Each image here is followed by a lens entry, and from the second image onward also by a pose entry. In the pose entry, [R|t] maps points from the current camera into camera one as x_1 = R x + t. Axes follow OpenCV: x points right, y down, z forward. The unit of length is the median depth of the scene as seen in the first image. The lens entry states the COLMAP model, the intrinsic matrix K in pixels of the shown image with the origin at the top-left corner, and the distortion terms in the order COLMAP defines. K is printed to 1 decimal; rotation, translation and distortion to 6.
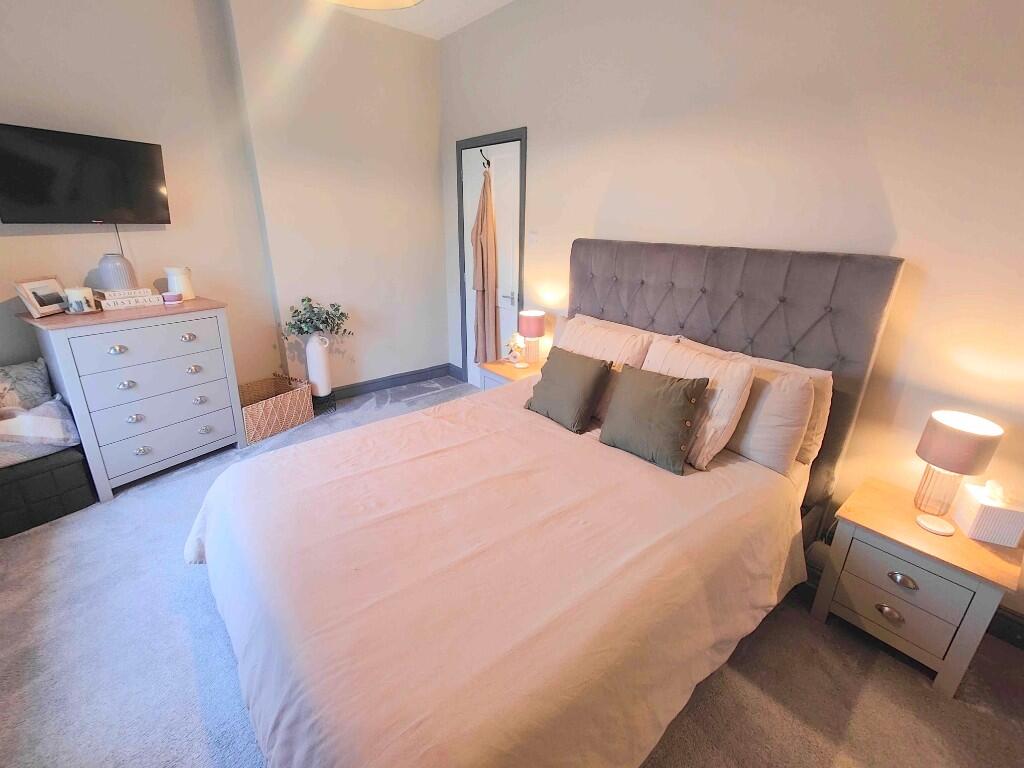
lens RADIAL K [[449.2, 0, 512.0], [0, 449.2, 384.0], [0, 0, 1]] dist [0.004802, 0.000747]
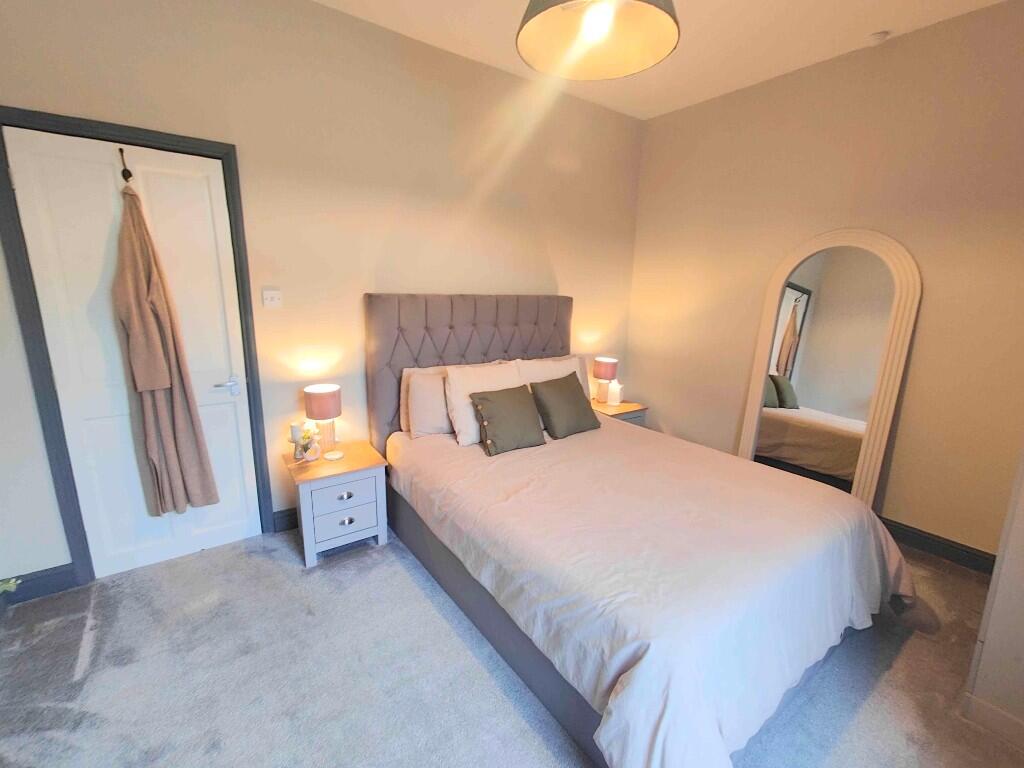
lens RADIAL K [[449.2, 0, 512.0], [0, 449.2, 384.0], [0, 0, 1]] dist [0.004802, 0.000747]
pose [[0.047271, -0.257468, 0.965130, -0.715856], [0.303732, 0.924164, 0.231663, -0.251027], [-0.951584, 0.282190, 0.121888, 0.593144]]
